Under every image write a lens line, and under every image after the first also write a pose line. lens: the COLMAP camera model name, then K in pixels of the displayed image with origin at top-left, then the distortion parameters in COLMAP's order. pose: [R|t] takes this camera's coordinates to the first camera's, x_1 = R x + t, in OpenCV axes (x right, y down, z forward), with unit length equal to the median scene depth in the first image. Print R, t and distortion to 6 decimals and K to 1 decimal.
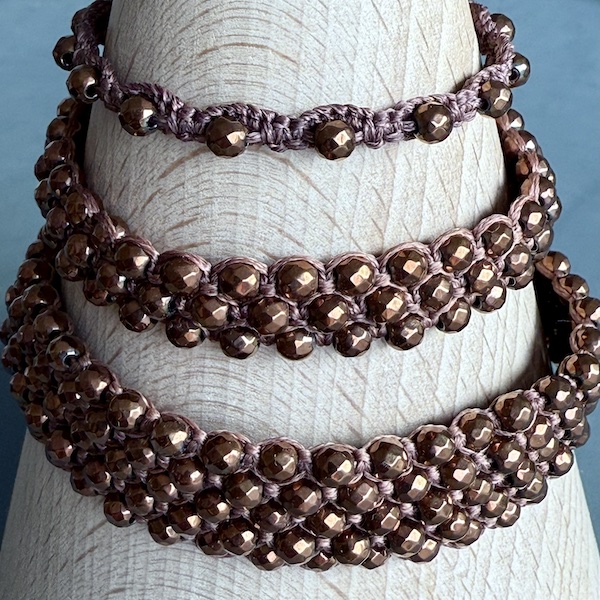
lens RADIAL K [[1128.5, 0, 300.0], [0, 1128.5, 300.0], [0, 0, 1]] dist [-0.005619, -0.174415]
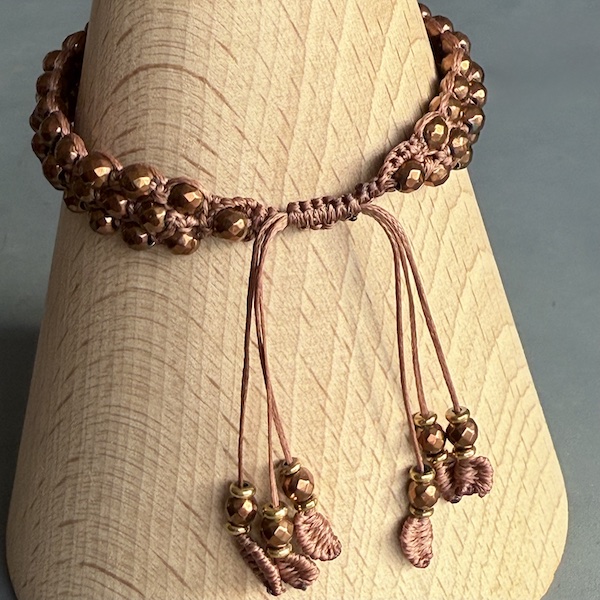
lens RADIAL K [[1128.5, 0, 300.0], [0, 1128.5, 300.0], [0, 0, 1]] dist [-0.005619, -0.174415]
pose [[0.979769, 0.090262, -0.178622, 0.295274], [-0.098040, 0.994560, -0.035191, 0.128435], [0.174473, 0.051991, 0.983288, -0.125509]]
